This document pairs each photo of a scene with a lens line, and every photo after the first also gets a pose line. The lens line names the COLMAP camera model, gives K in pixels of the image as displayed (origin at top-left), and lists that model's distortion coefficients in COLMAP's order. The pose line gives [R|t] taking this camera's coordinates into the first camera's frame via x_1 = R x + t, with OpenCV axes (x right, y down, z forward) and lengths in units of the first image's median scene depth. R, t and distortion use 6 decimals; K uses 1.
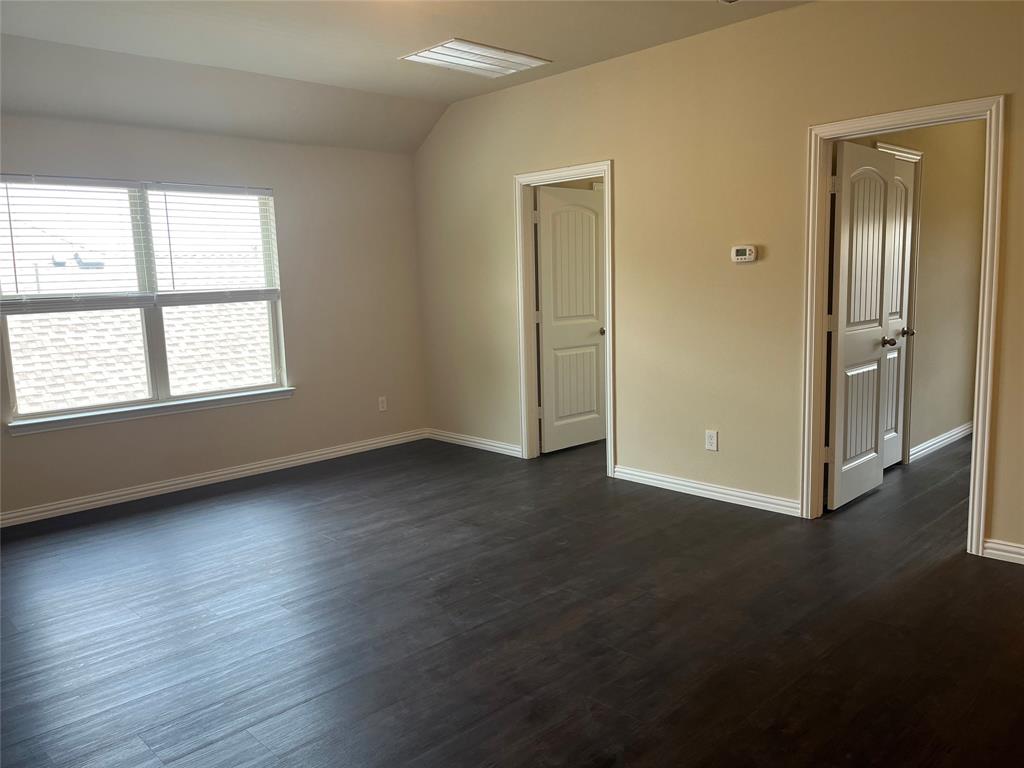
lens RADIAL K [[784.7, 0, 512.0], [0, 784.7, 384.0], [0, 0, 1]] dist [-0.007205, -0.004389]
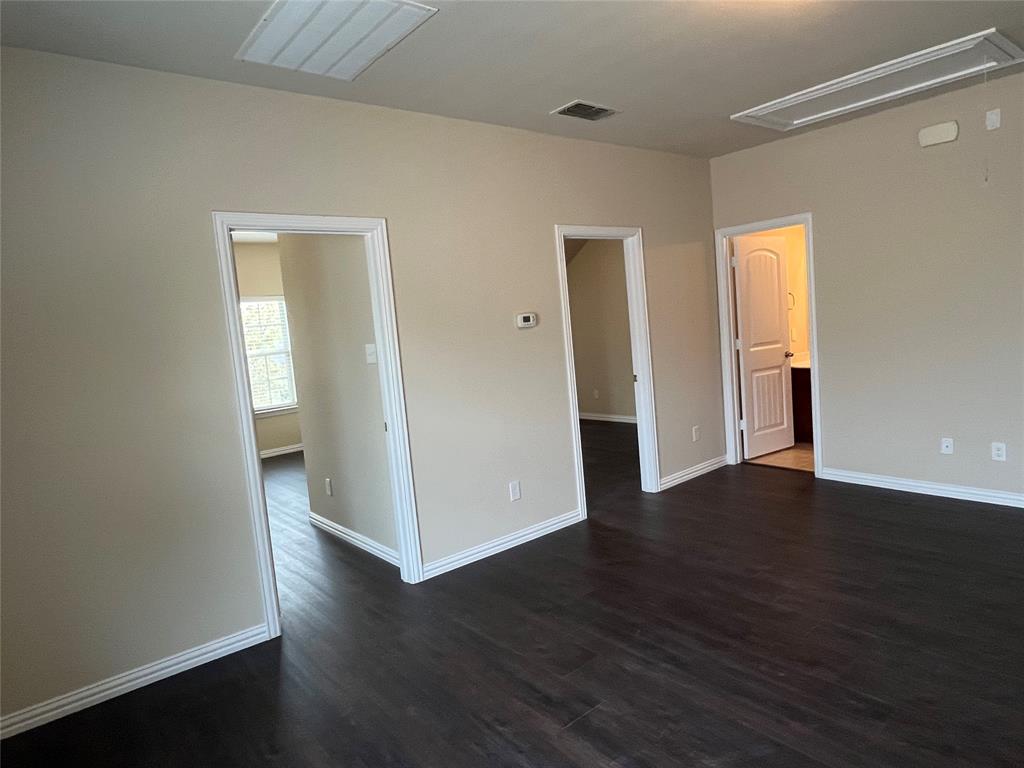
lens RADIAL K [[632.6, 0, 512.0], [0, 632.6, 384.0], [0, 0, 1]] dist [0.040528, 0.000045]
pose [[0.075255, -0.078864, 0.994041, -0.657294], [0.220701, 0.973462, 0.060523, -0.136472], [-0.972434, 0.214831, 0.090663, 0.963302]]
